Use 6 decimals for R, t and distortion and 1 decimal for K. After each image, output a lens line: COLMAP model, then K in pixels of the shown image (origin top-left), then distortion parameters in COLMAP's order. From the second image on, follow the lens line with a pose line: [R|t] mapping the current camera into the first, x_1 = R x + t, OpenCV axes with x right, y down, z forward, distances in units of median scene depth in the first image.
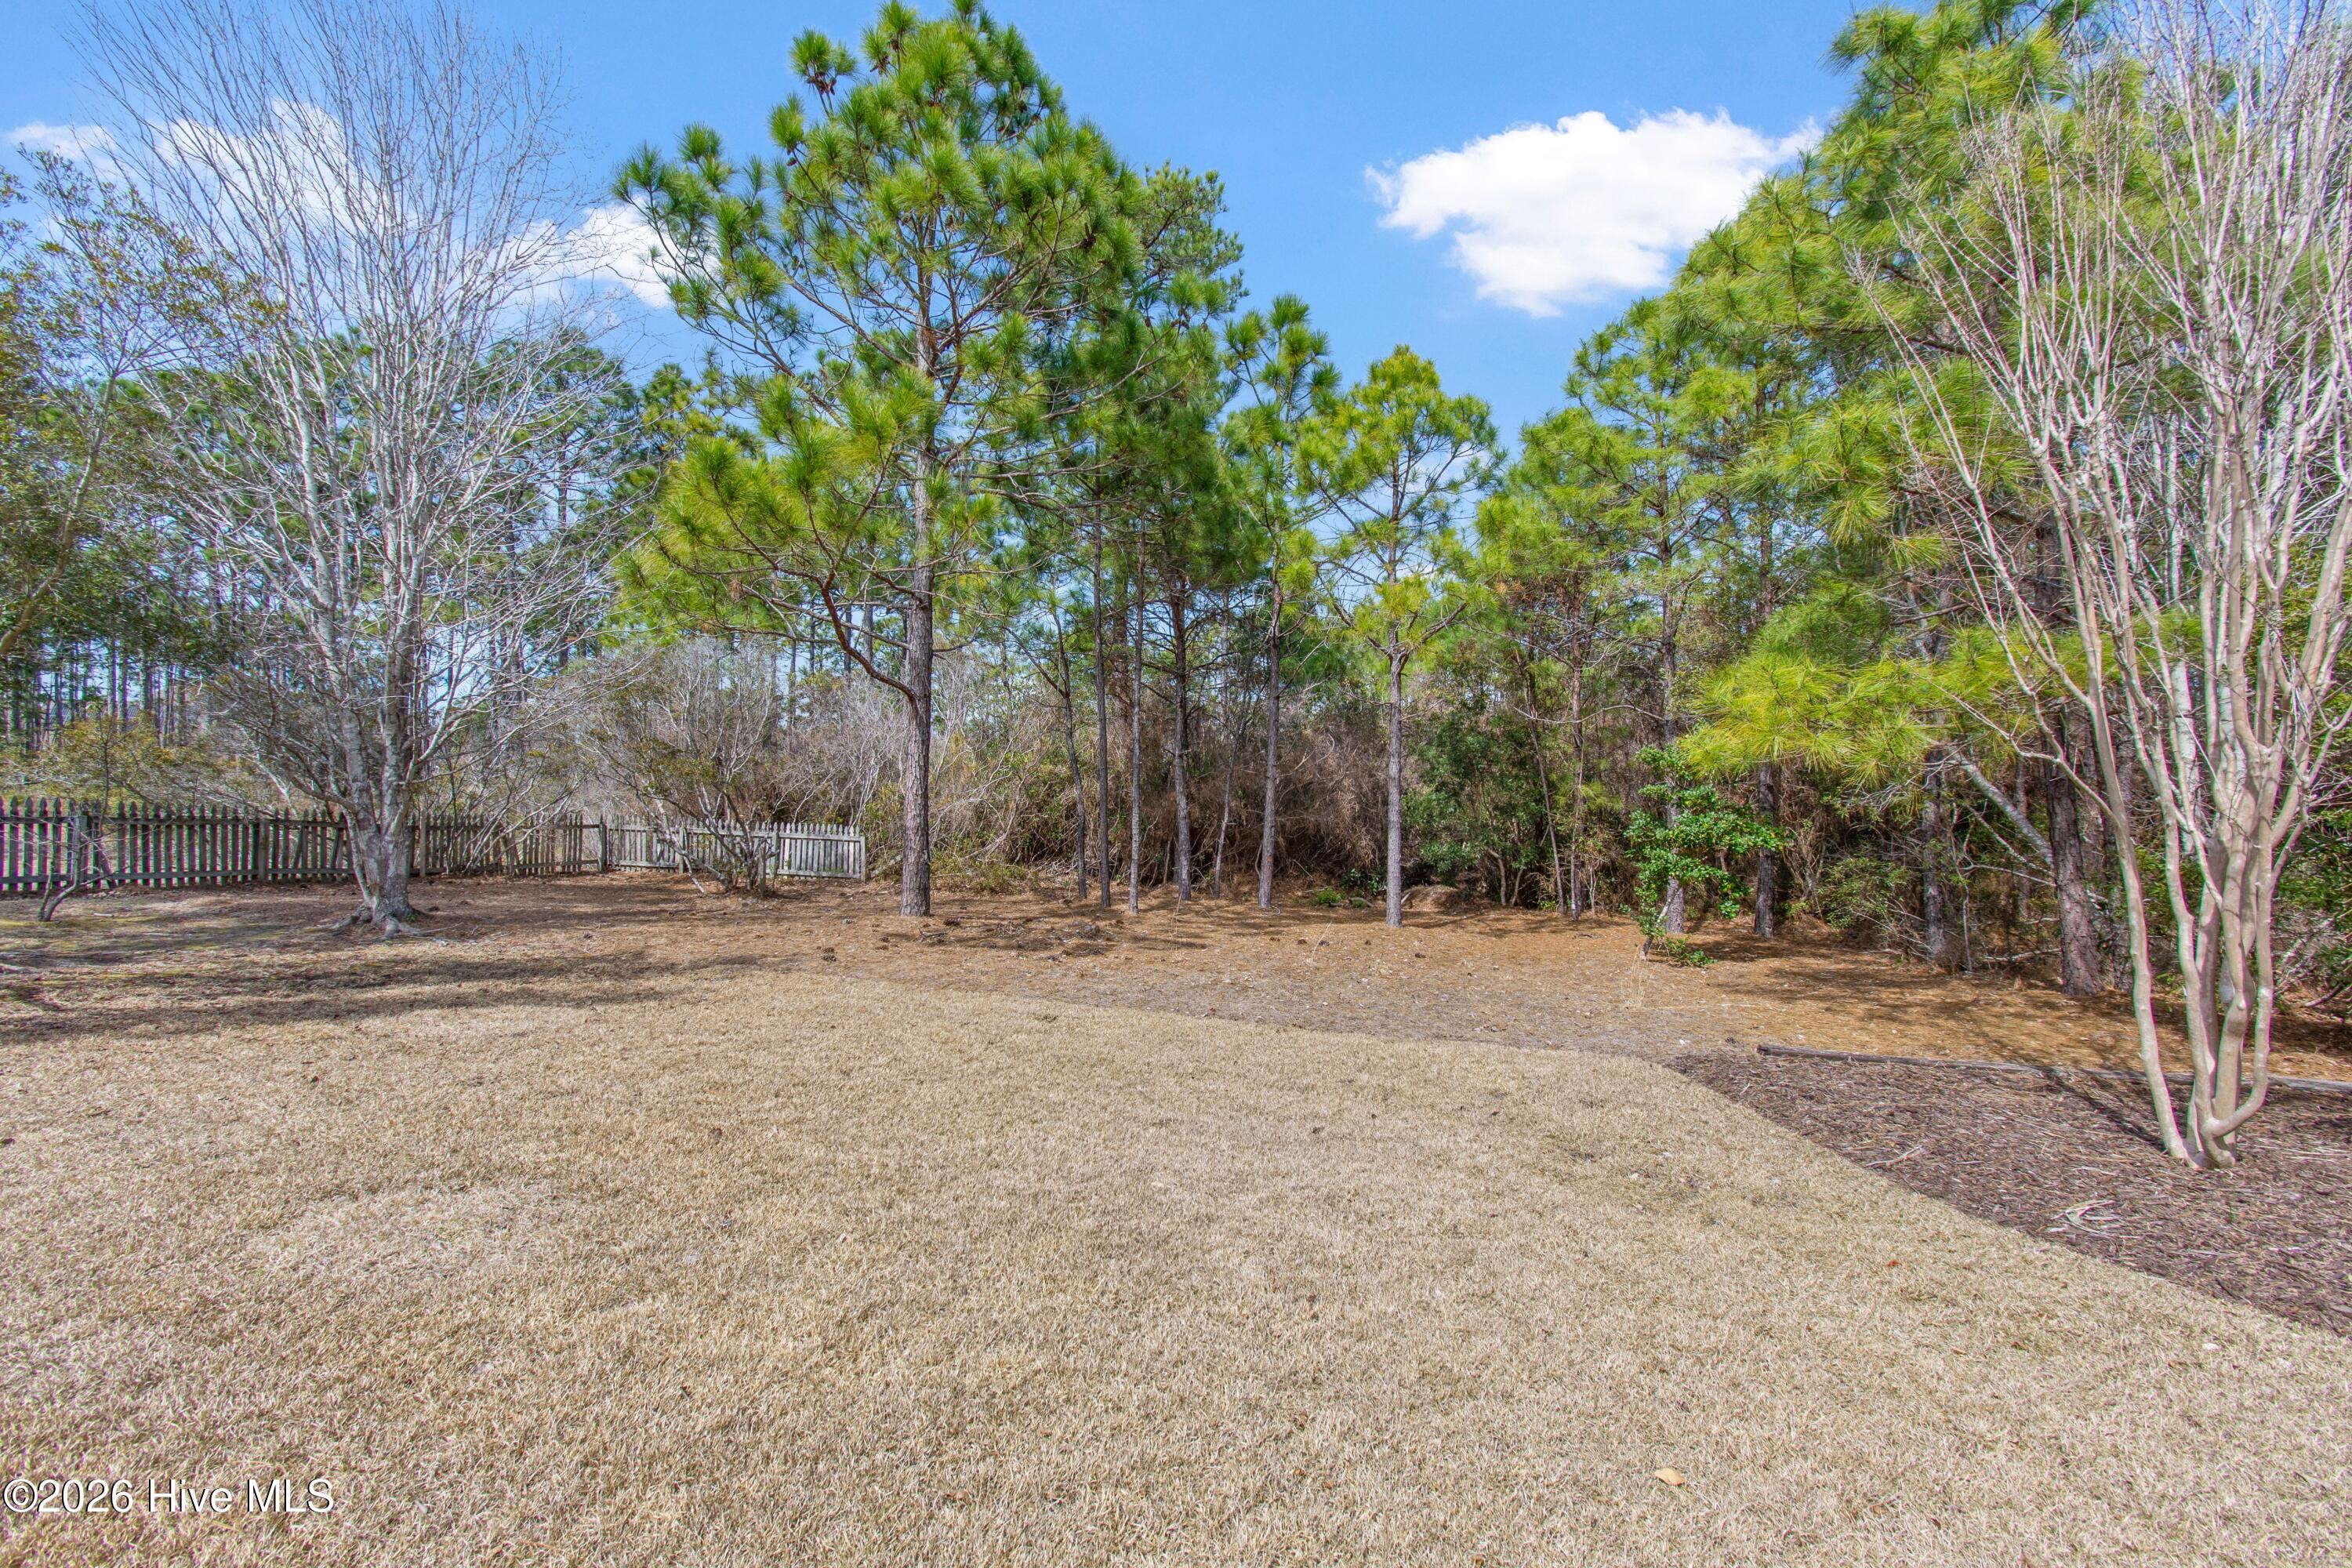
lens RADIAL K [[1038.2, 0, 1171.1], [0, 1038.2, 787.7], [0, 0, 1]] dist [0.005497, -0.002283]
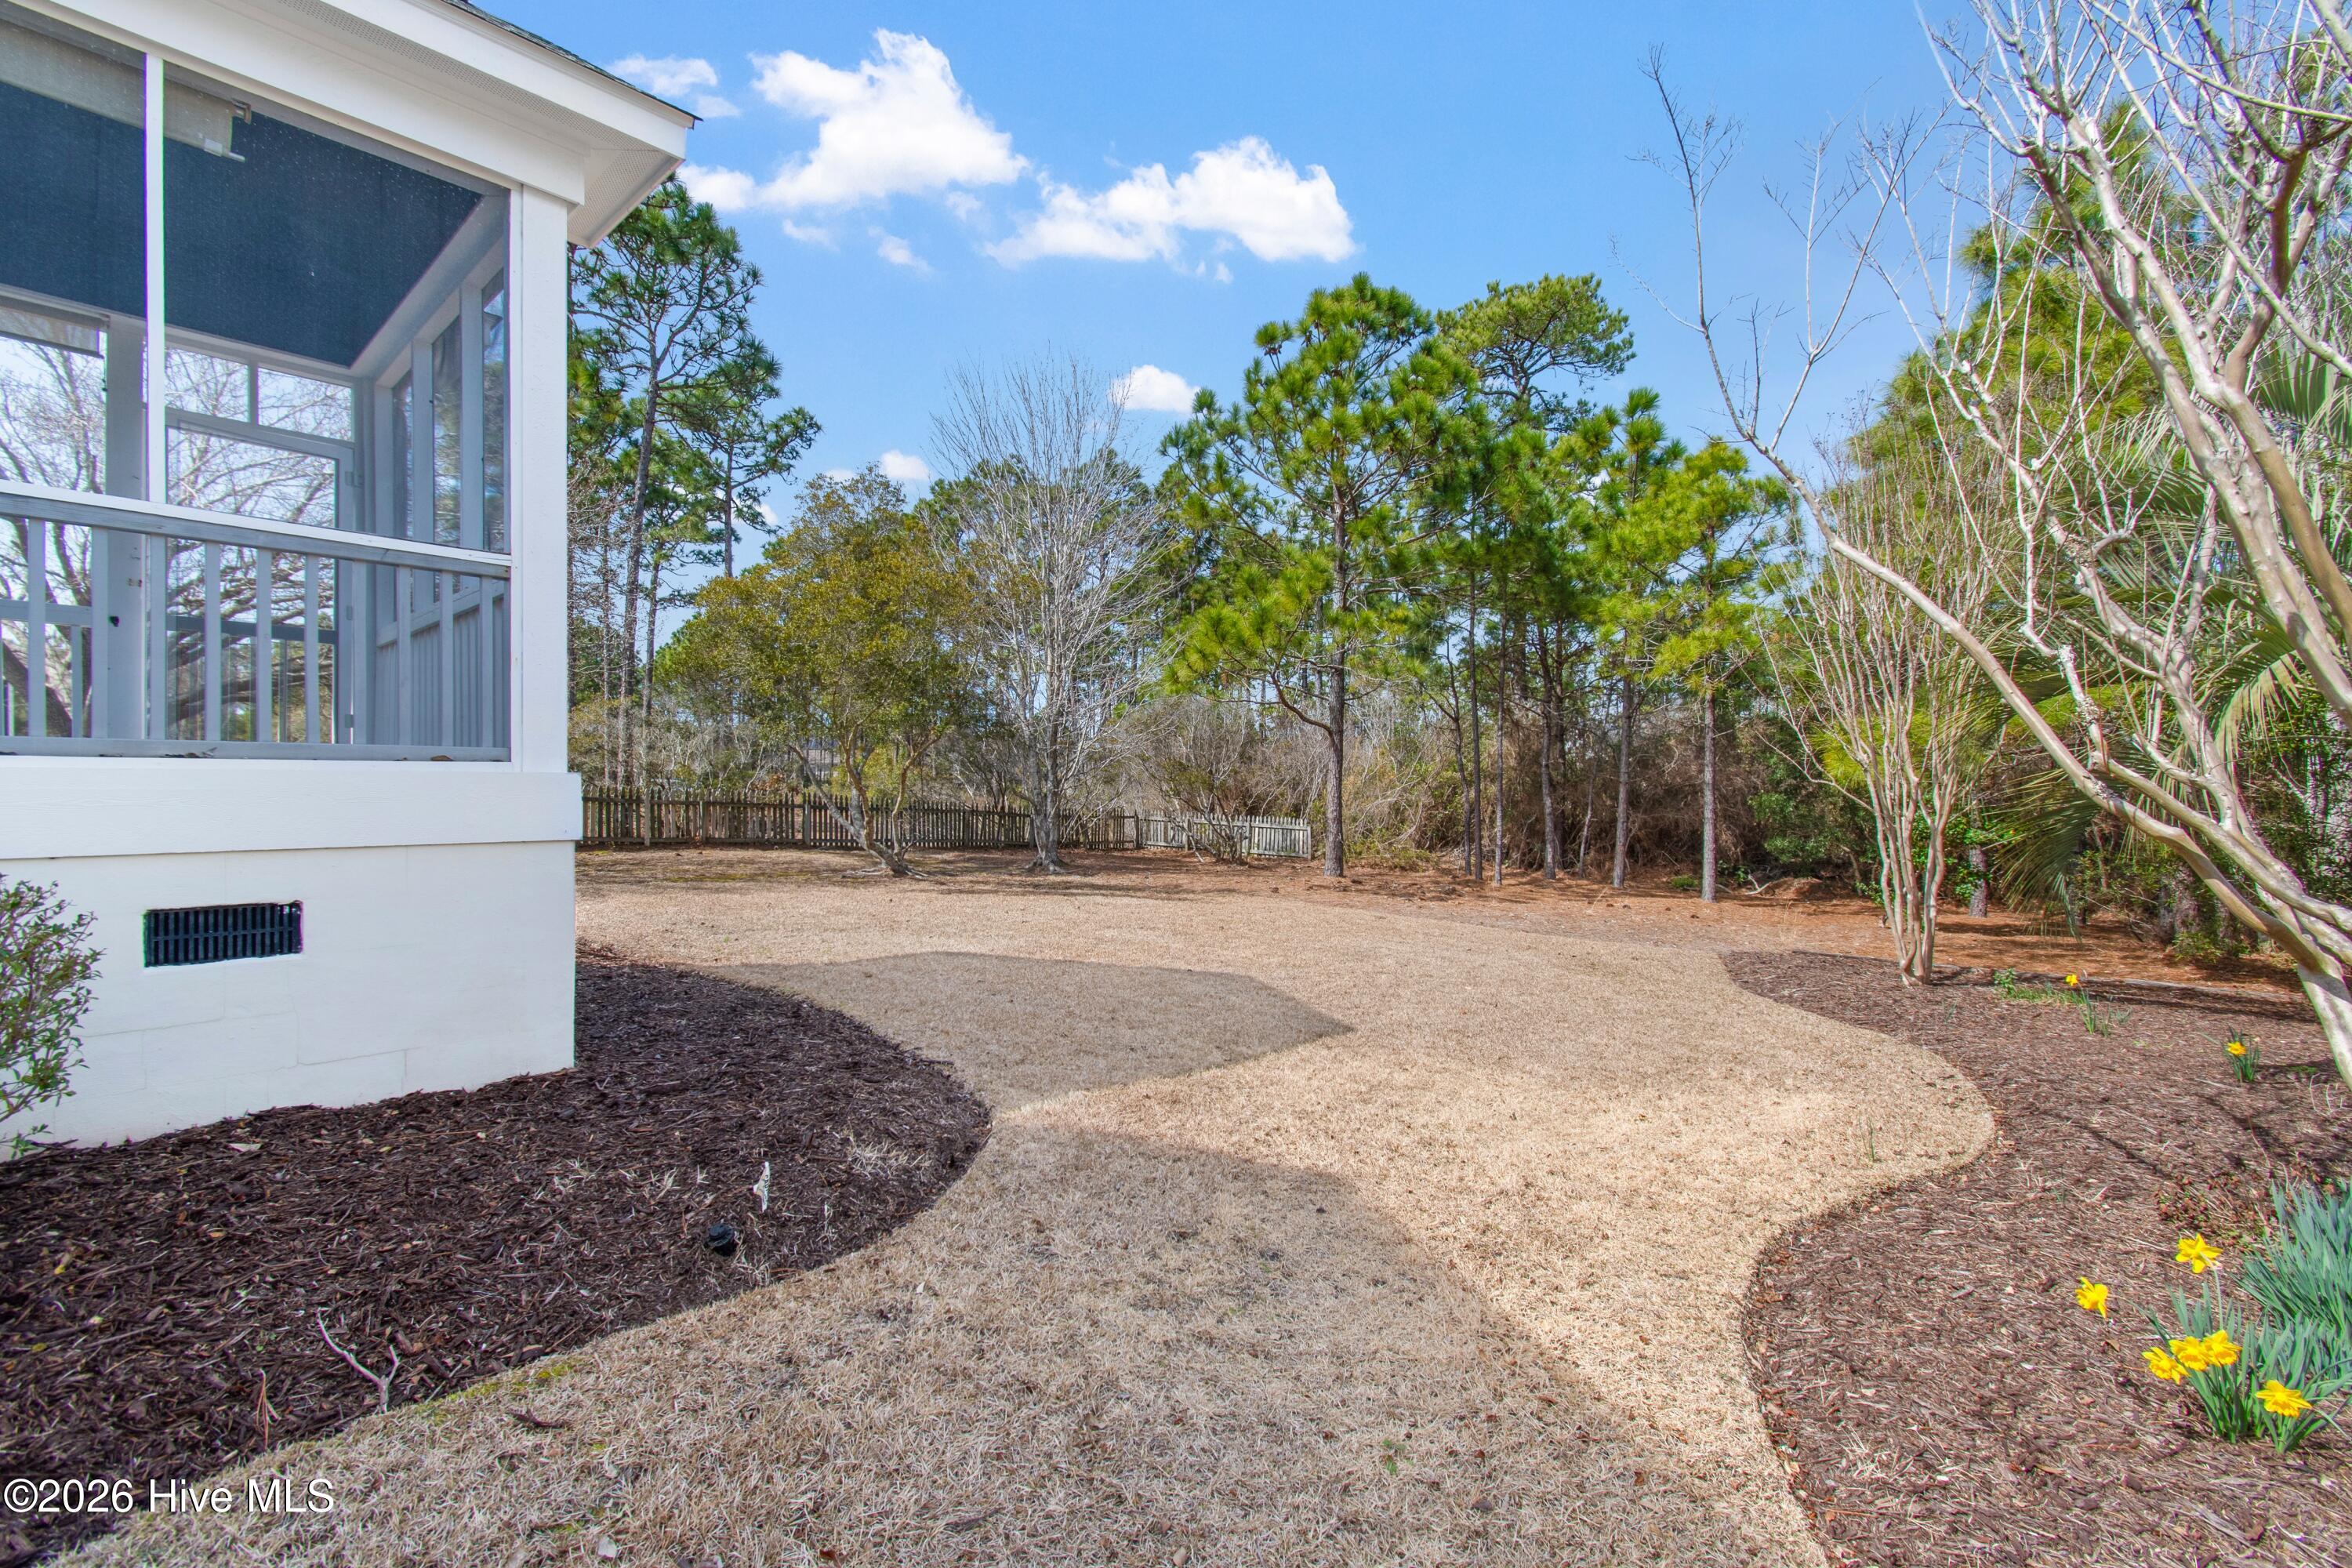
lens RADIAL K [[1038.2, 0, 1175.3], [0, 1038.2, 786.7], [0, 0, 1]] dist [0.005497, -0.002283]
pose [[0.905839, -0.002983, -0.423612, 0.134258], [0.003487, 0.999994, 0.000415, -0.006509], [0.423608, -0.001853, 0.905844, -0.338501]]
